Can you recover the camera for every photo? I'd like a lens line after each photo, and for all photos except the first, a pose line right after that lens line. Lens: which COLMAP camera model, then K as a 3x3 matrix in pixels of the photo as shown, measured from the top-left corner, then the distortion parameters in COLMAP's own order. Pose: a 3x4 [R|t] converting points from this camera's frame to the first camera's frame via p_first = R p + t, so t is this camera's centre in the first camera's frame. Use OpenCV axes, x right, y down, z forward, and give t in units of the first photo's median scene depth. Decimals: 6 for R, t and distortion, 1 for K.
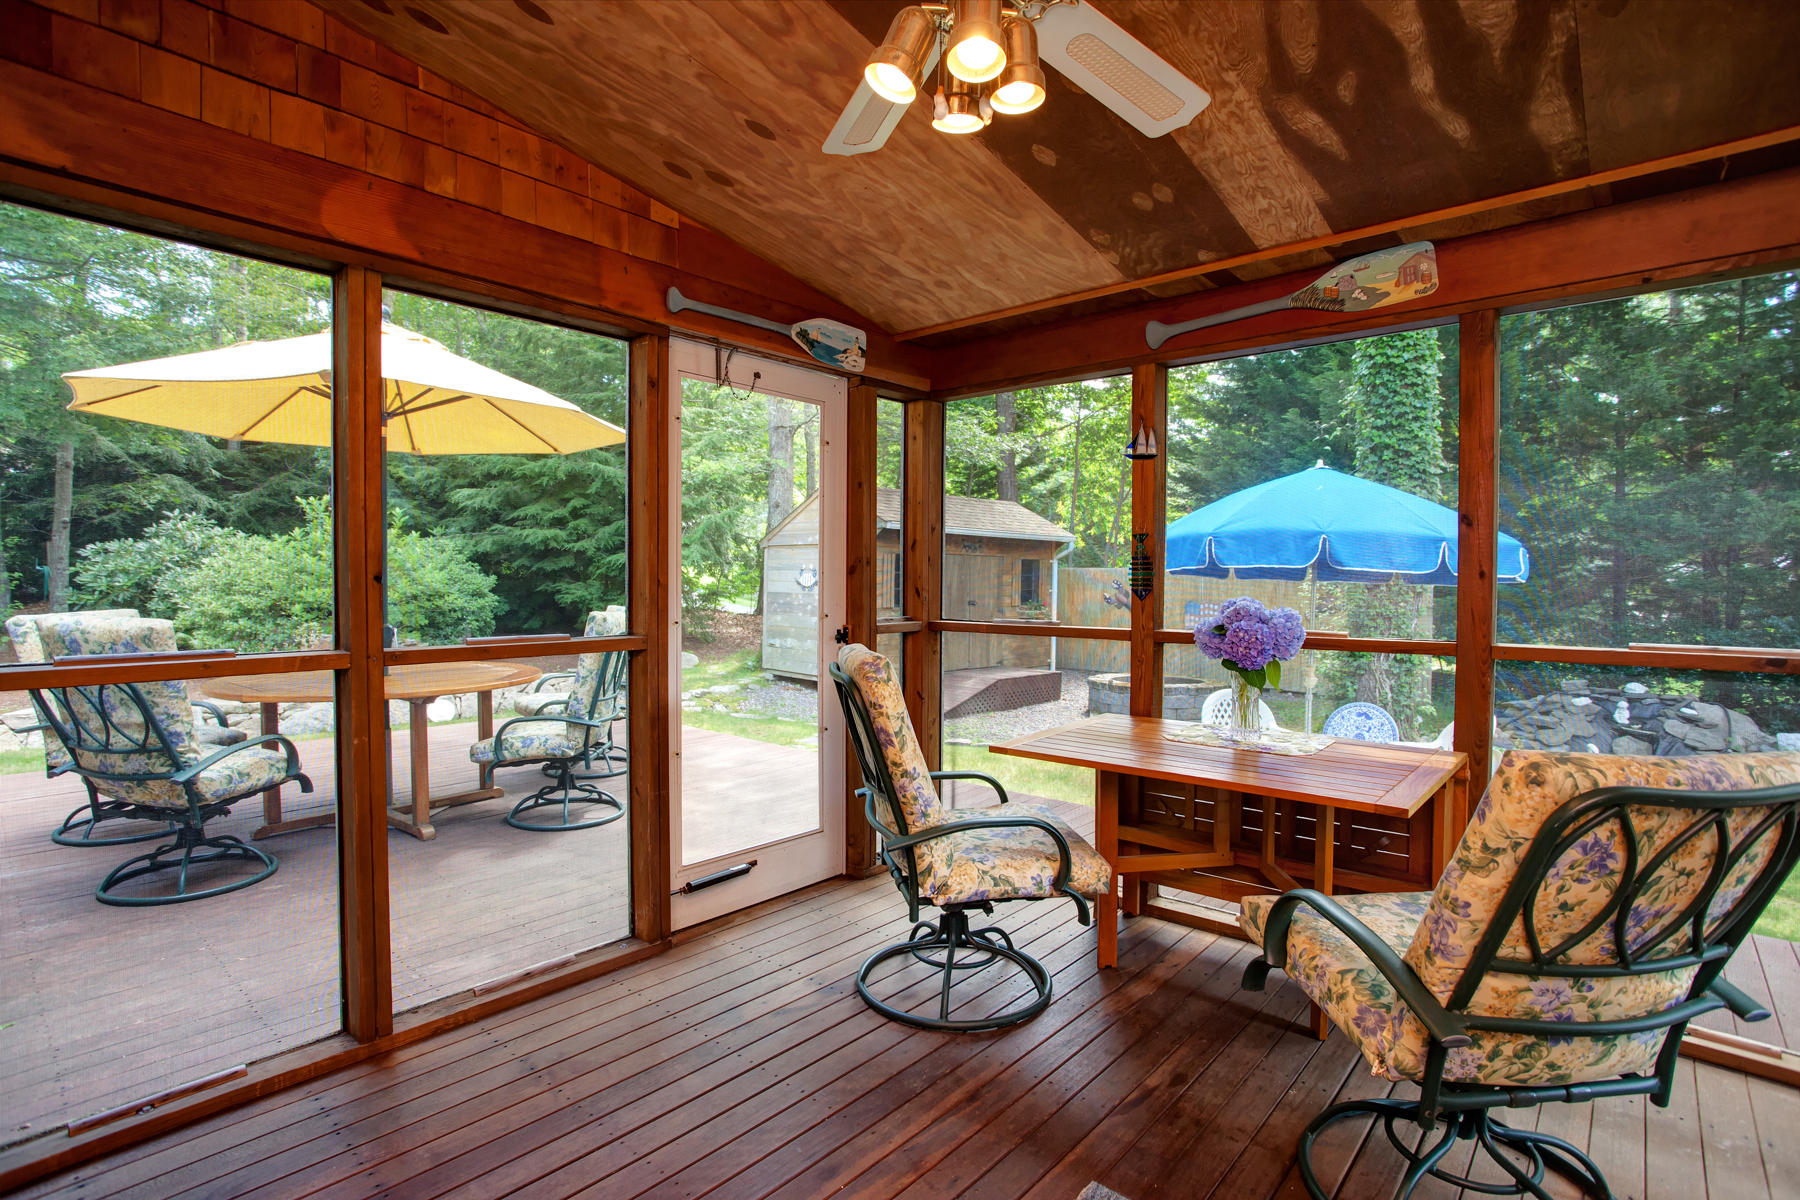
lens RADIAL K [[897.9, 0, 891.0], [0, 897.9, 587.0], [0, 0, 1]] dist [-0.061080, 0.026933]
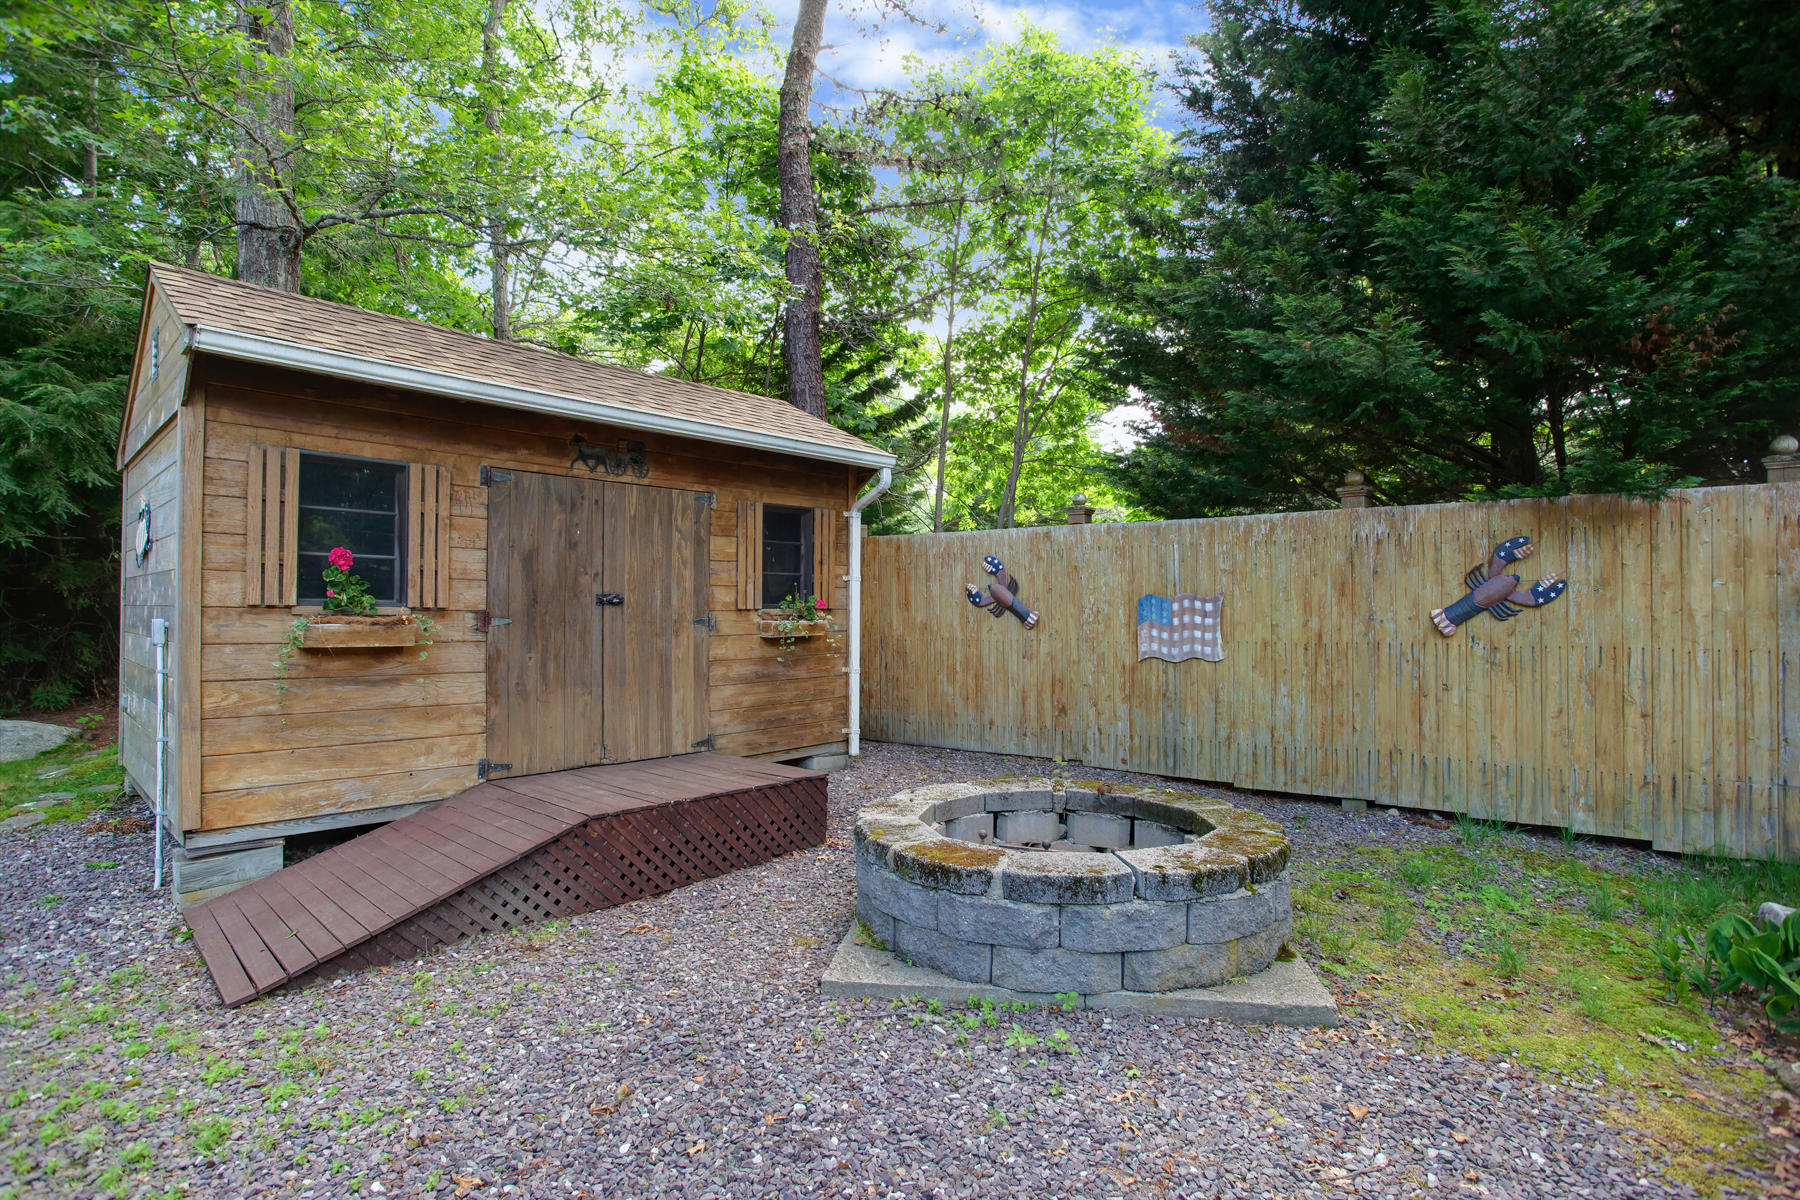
lens RADIAL K [[897.9, 0, 891.0], [0, 897.9, 587.0], [0, 0, 1]] dist [-0.061080, 0.026933]
pose [[0.998254, -0.010035, 0.058208, 0.176240], [0.012040, 0.999343, -0.034192, 0.024748], [-0.057827, 0.034833, 0.997719, 0.547344]]
